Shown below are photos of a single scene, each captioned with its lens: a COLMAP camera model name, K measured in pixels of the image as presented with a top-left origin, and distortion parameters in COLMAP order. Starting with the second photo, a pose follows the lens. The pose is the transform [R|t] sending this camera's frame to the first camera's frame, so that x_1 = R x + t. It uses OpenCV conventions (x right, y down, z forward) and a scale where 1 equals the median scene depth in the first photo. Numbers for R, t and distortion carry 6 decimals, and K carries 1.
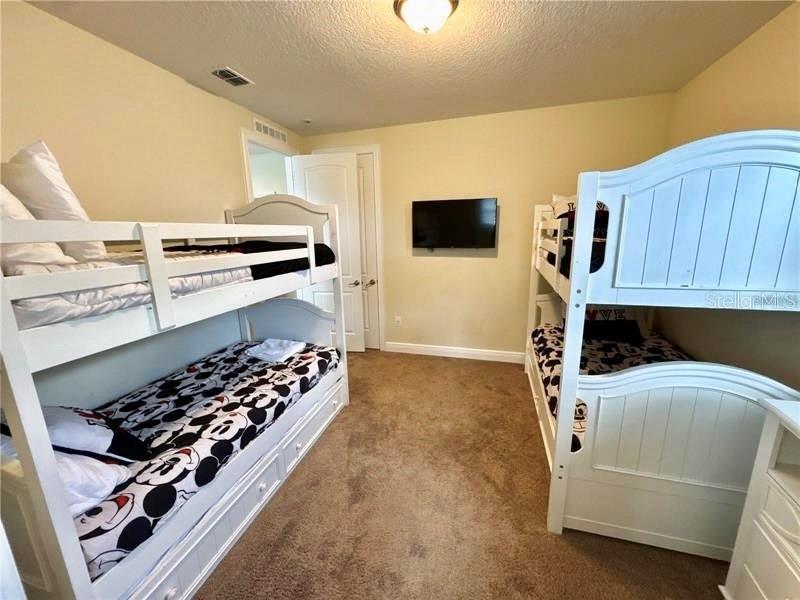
lens RADIAL K [[295.3, 0, 399.0], [0, 295.3, 290.5], [0, 0, 1]] dist [0.000322, 0.000021]
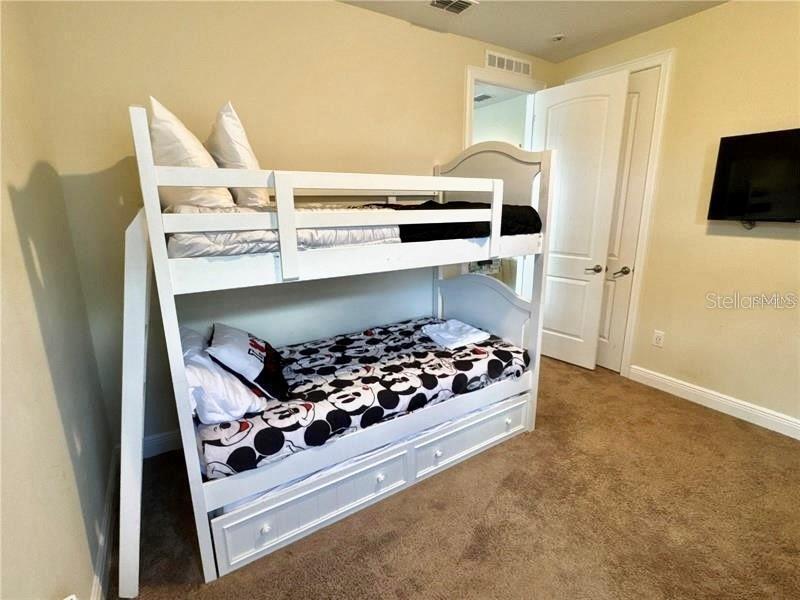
lens RADIAL K [[374.2, 0, 413.8], [0, 374.2, 289.7], [0, 0, 1]] dist [-0.001888, 0.000227]
pose [[0.769950, 0.156105, -0.618715, 0.189902], [-0.128546, 0.987681, 0.089230, -0.001433], [0.625023, 0.010831, 0.780532, 0.165814]]
